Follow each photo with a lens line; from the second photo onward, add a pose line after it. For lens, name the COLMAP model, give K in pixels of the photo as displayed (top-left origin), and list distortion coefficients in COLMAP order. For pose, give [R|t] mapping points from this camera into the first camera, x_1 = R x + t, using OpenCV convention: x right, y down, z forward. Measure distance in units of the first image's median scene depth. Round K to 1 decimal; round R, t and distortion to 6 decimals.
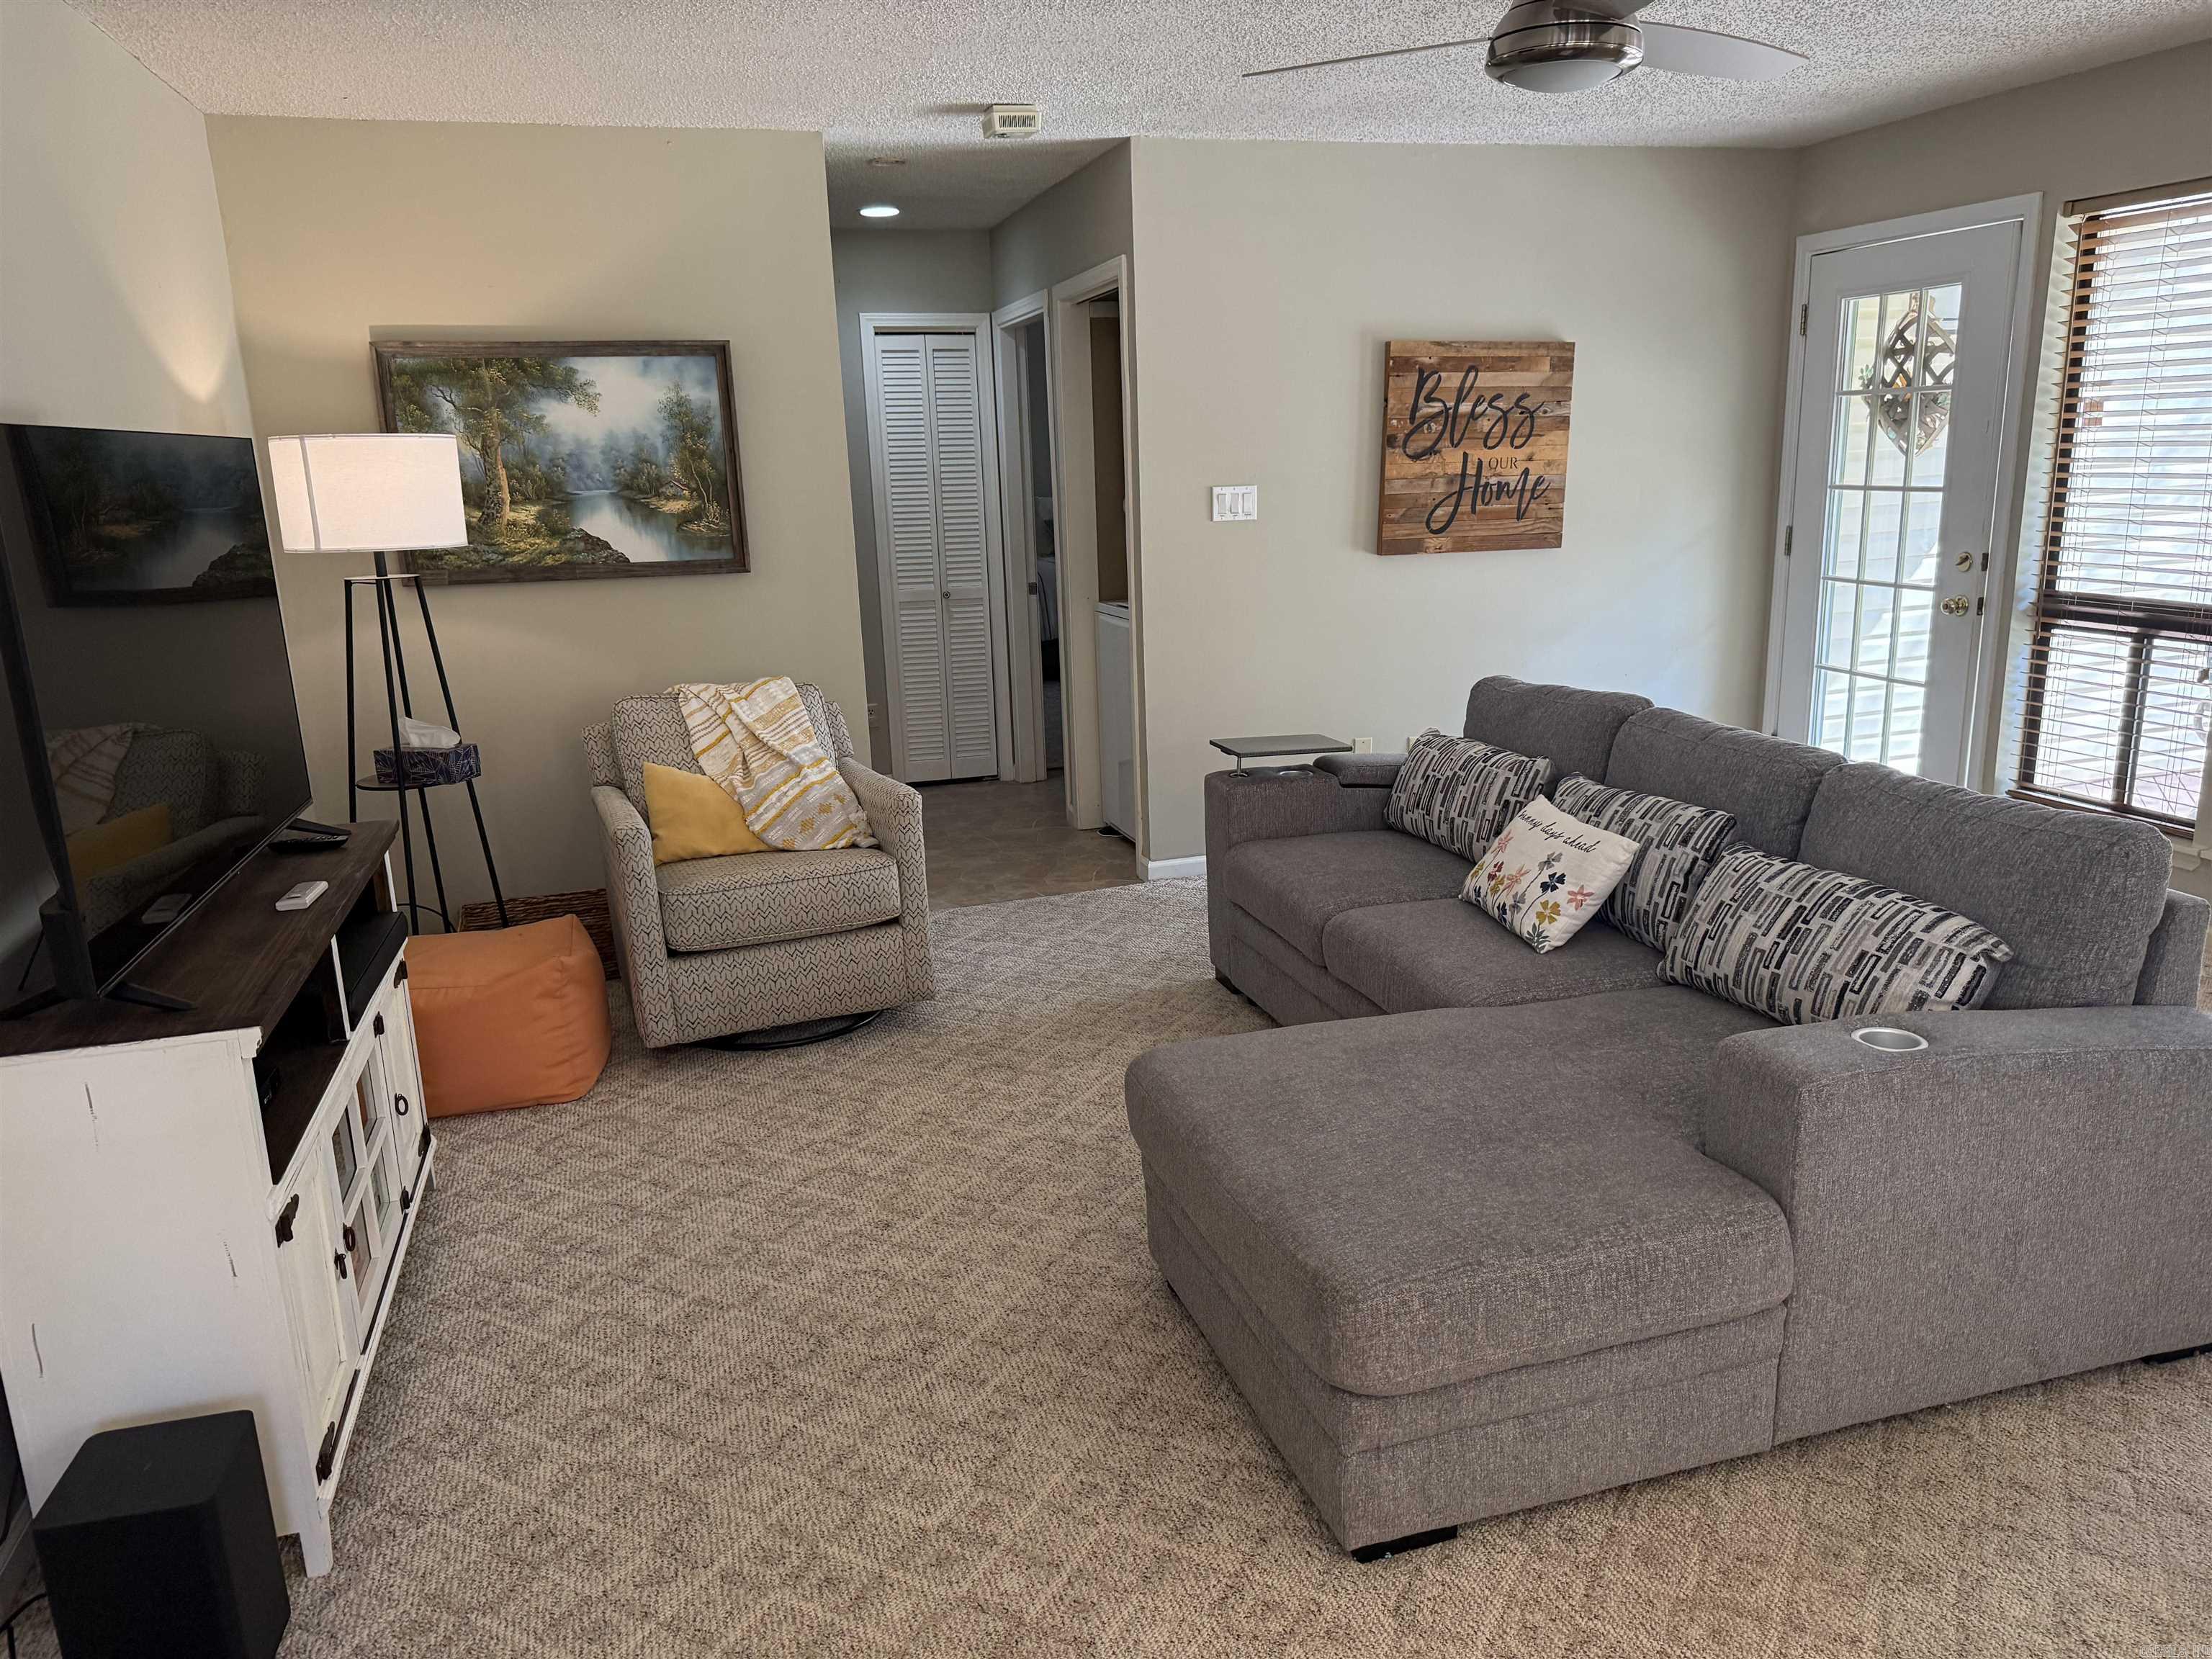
lens RADIAL K [[1549.7, 0, 1116.9], [0, 1549.7, 838.2], [0, 0, 1]] dist [0.098519, -0.122103]
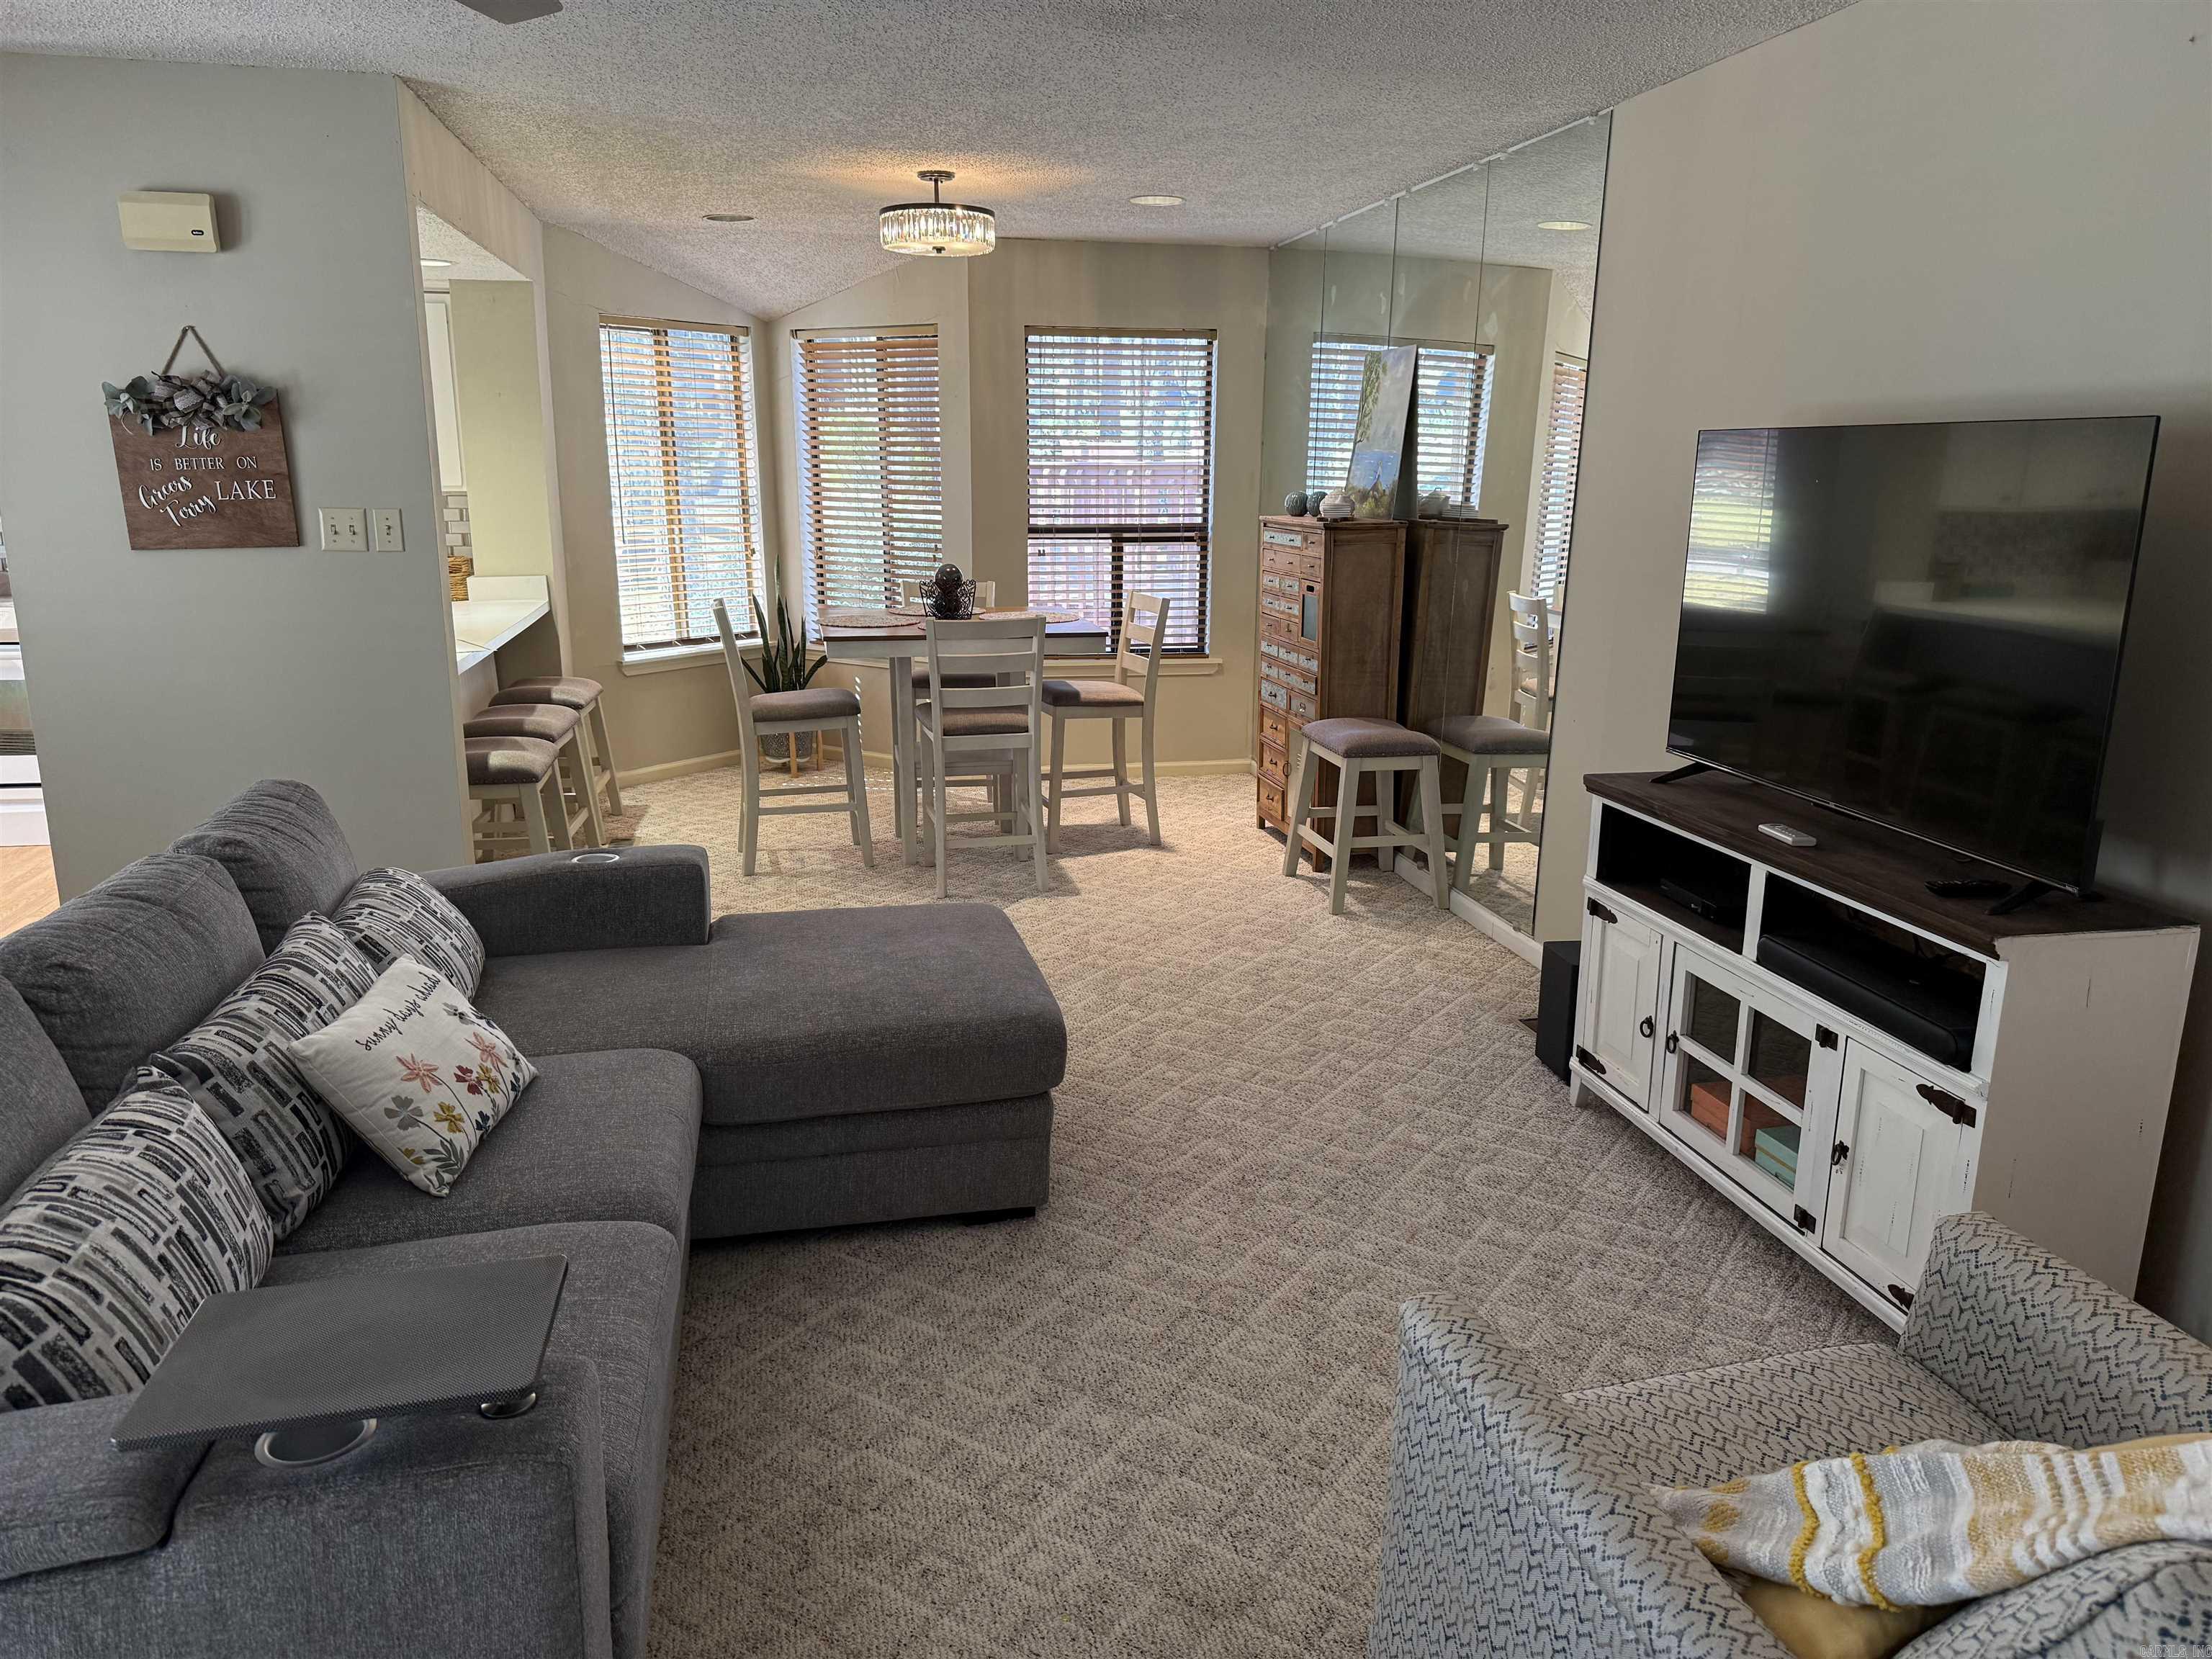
lens RADIAL K [[1549.7, 0, 1116.9], [0, 1549.7, 838.2], [0, 0, 1]] dist [0.098519, -0.122103]
pose [[-0.995330, 0.002020, 0.096514, -0.083871], [0.046036, 0.888709, 0.456155, -0.287434], [-0.084851, 0.458467, -0.884651, 1.171987]]
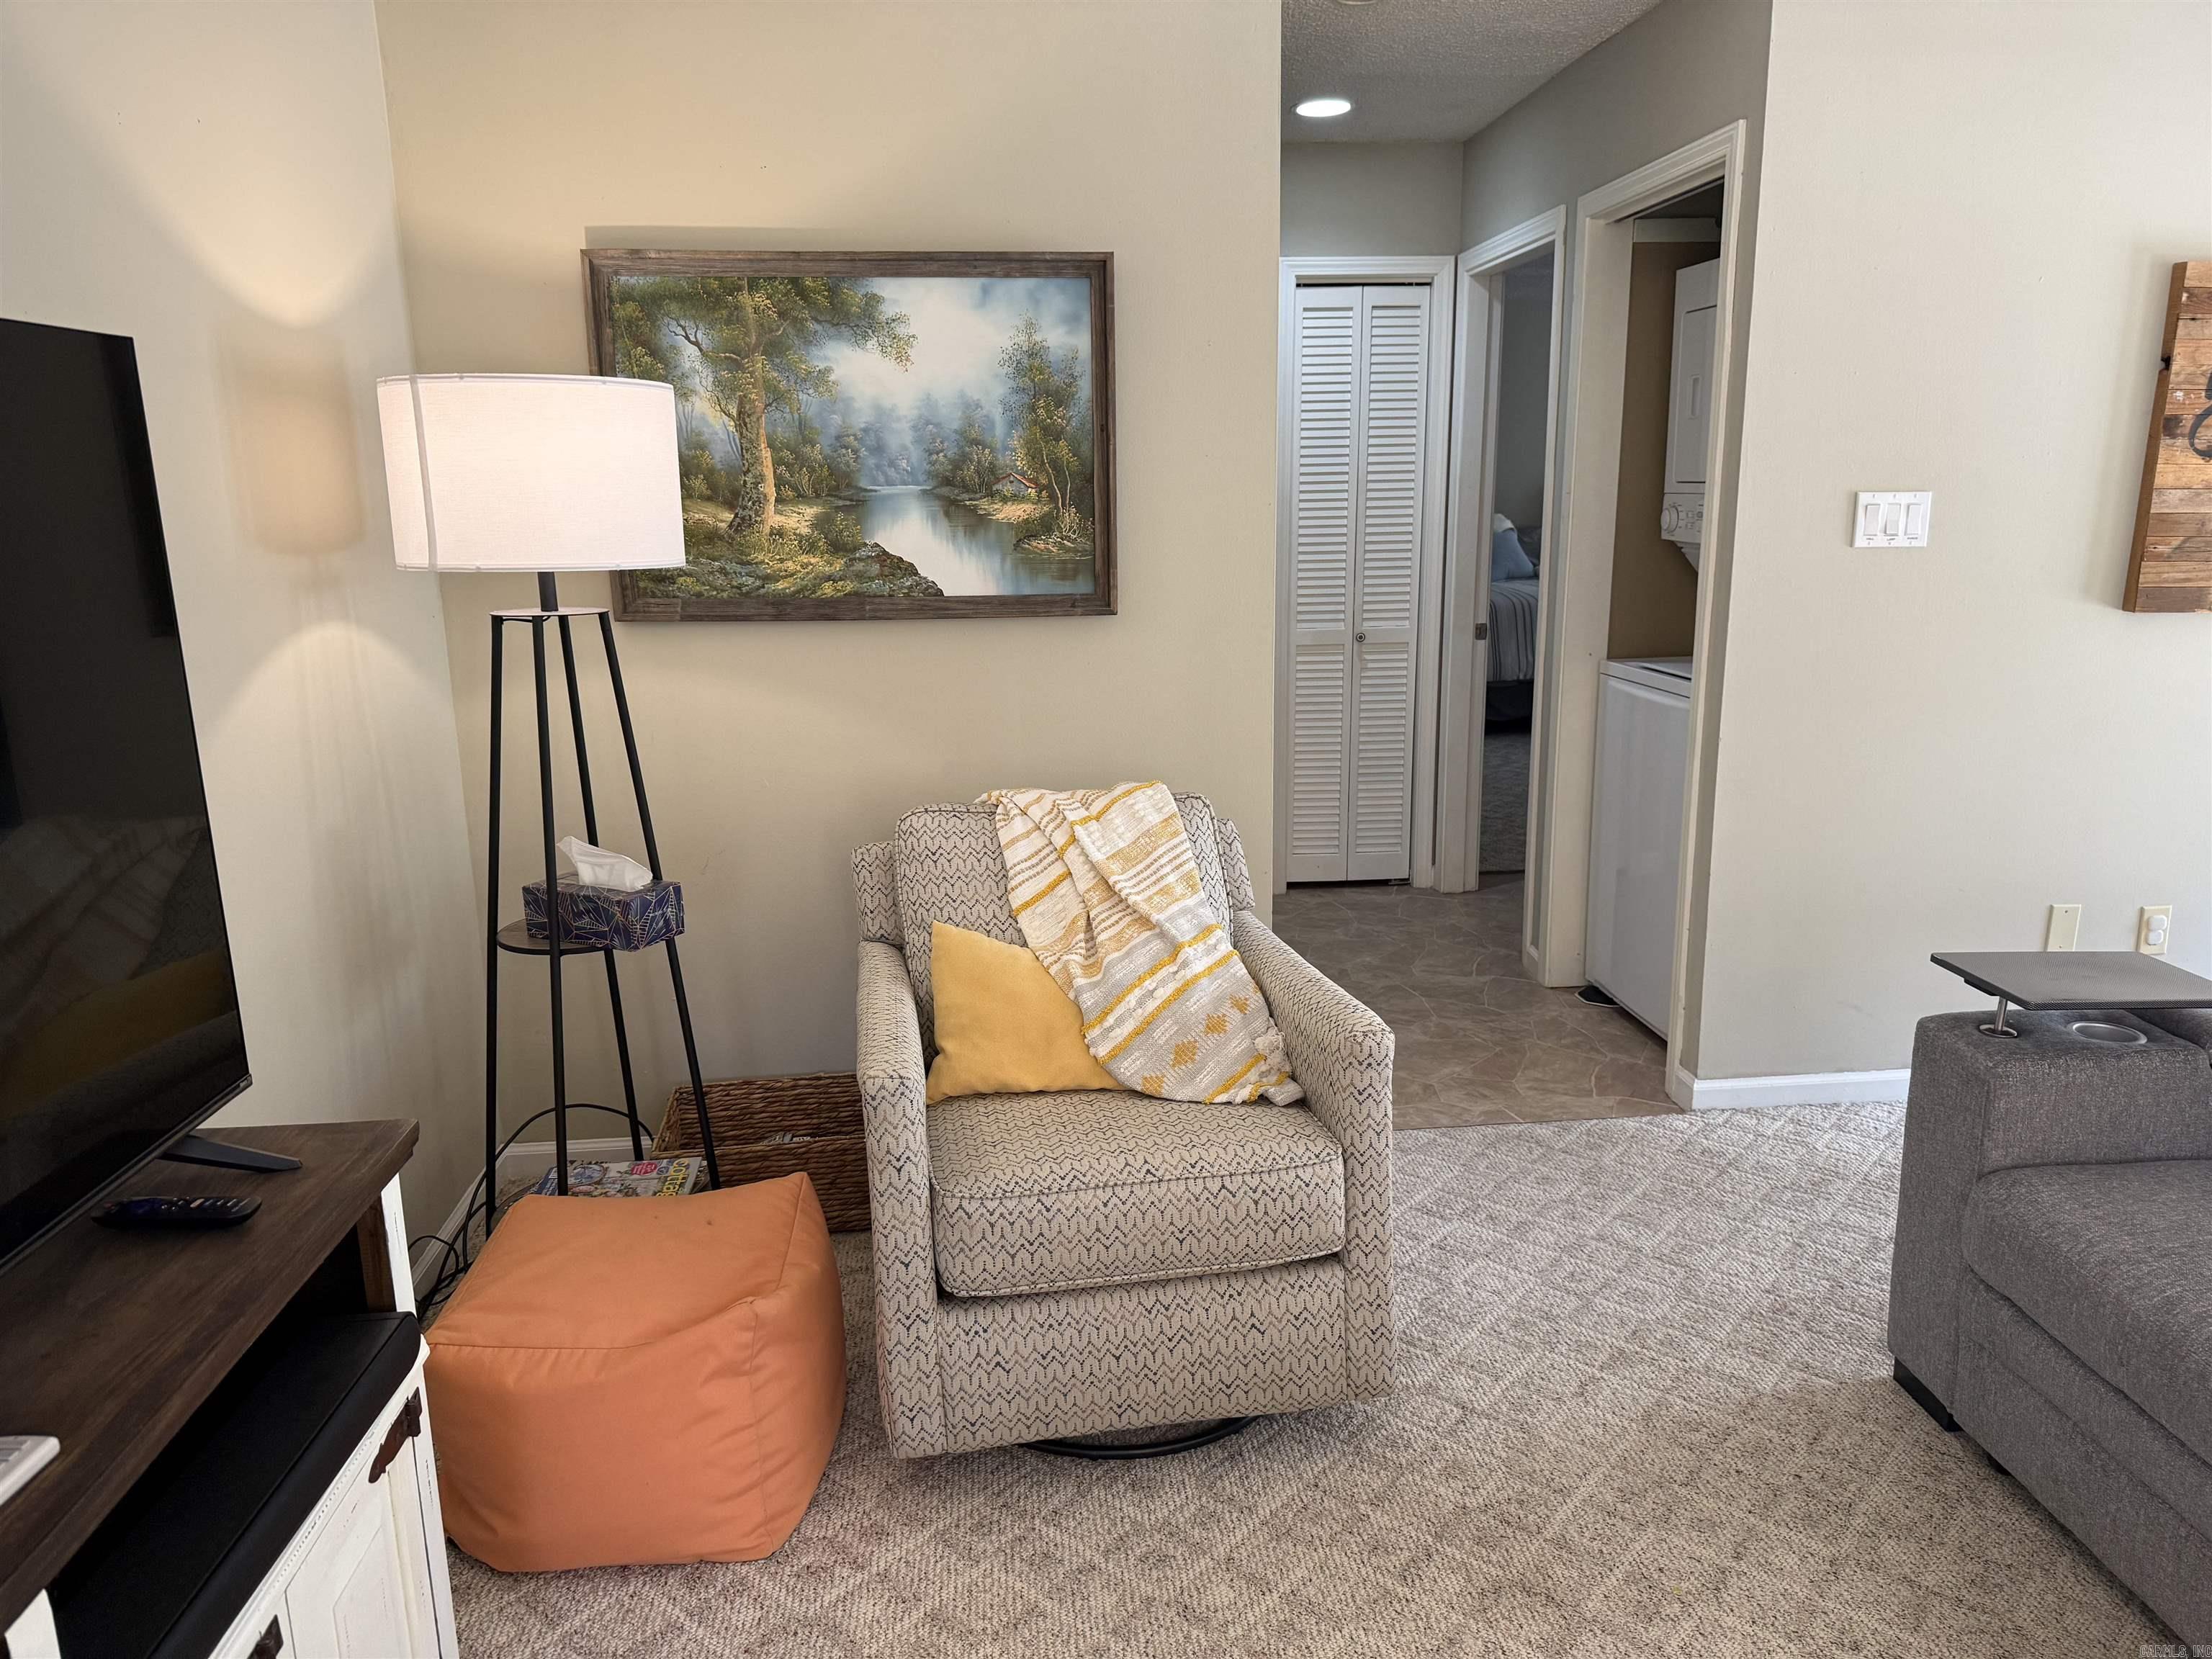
lens RADIAL K [[1549.7, 0, 1116.9], [0, 1549.7, 838.2], [0, 0, 1]] dist [0.098519, -0.122103]
pose [[0.976600, 0.066261, -0.204600, -0.102239], [-0.067932, 0.997689, -0.001147, -0.081430], [0.204051, 0.015019, 0.978845, 0.390493]]
